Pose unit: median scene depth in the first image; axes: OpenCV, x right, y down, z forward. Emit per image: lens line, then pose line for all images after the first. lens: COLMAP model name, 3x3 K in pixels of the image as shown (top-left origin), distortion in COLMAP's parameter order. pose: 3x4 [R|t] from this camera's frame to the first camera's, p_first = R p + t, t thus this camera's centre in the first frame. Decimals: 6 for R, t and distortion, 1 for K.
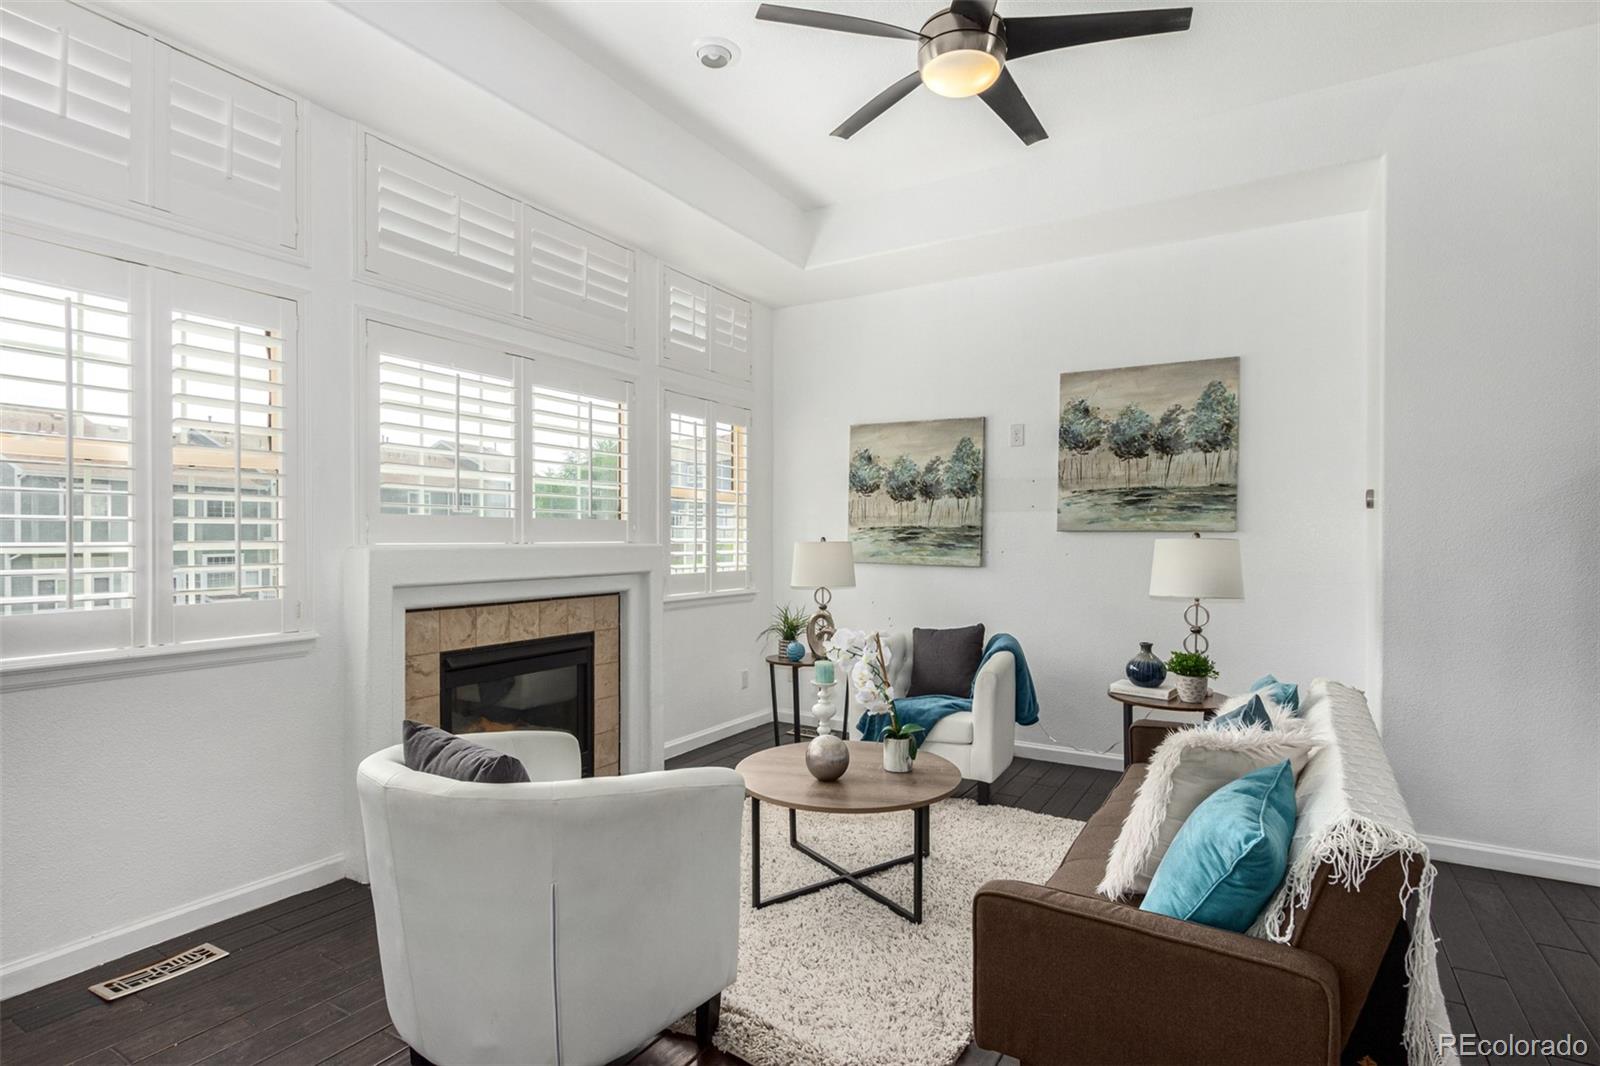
lens RADIAL K [[820.0, 0, 799.2], [0, 820.0, 536.7], [0, 0, 1]] dist [0.018465, 0.000484]
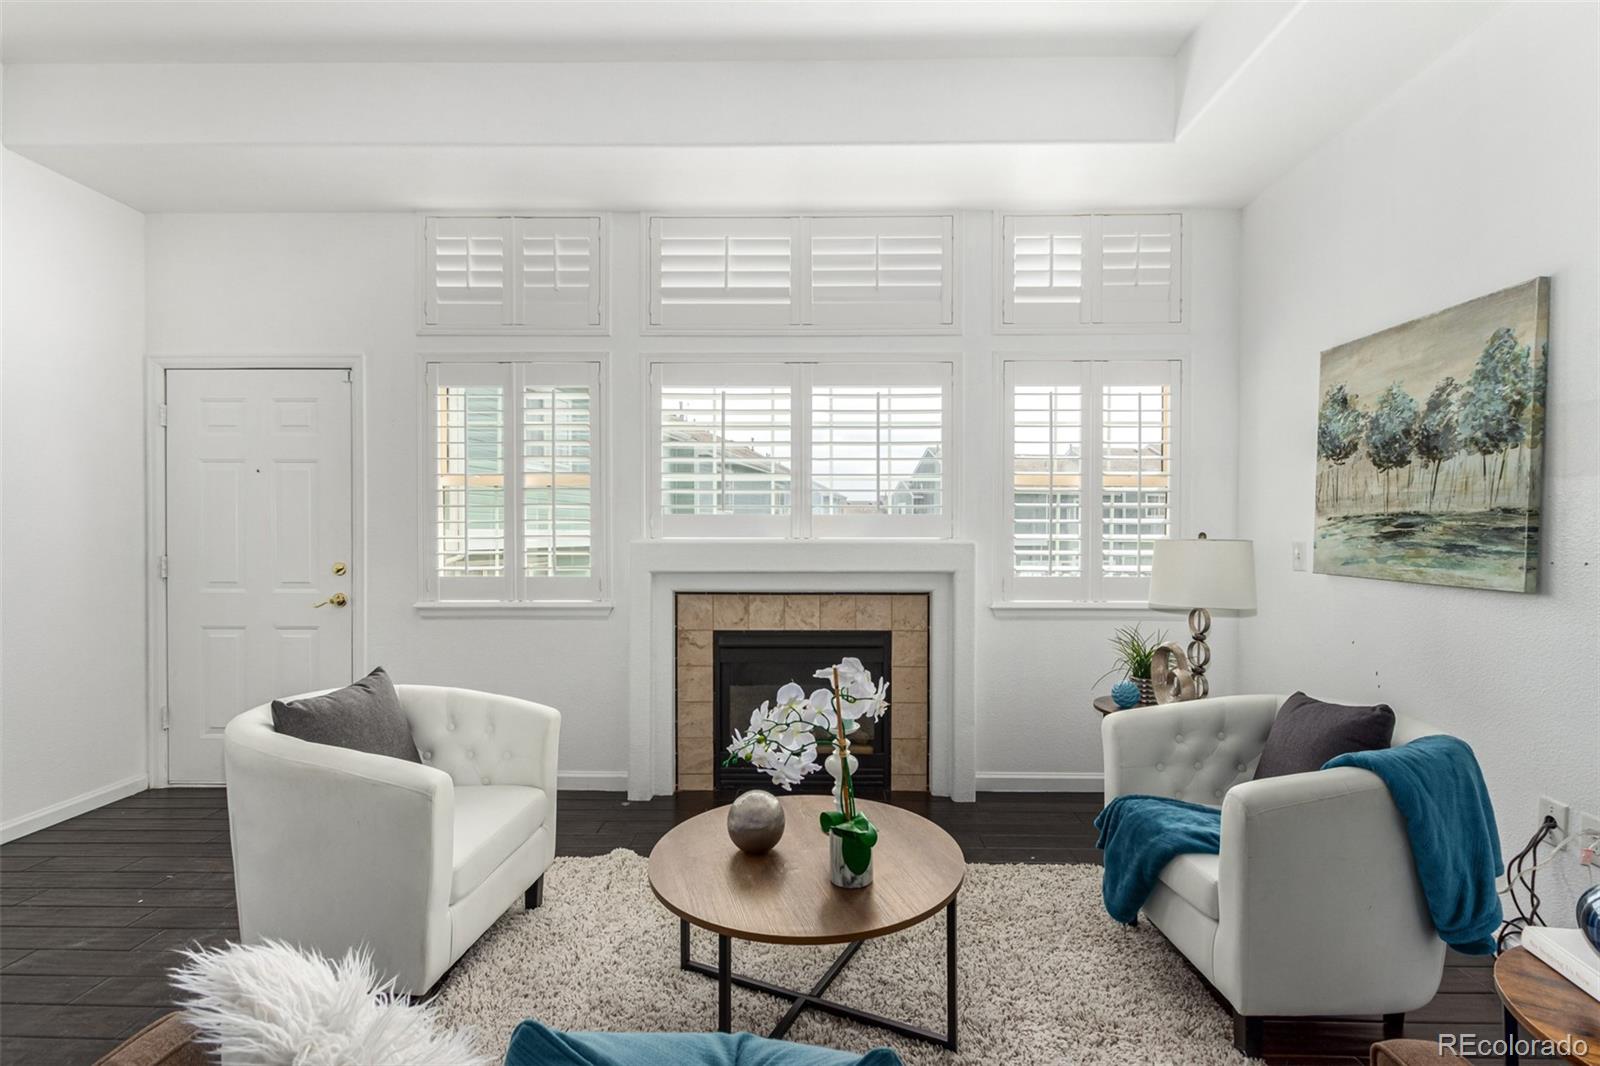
lens RADIAL K [[735.0, 0, 793.2], [0, 735.0, 538.2], [0, 0, 1]] dist [0.012115, -0.002591]
pose [[0.496030, 0.004097, -0.868296, 0.380518], [-0.000155, 0.999989, 0.004630, 0.002423], [0.868305, -0.002162, 0.496026, 0.410886]]
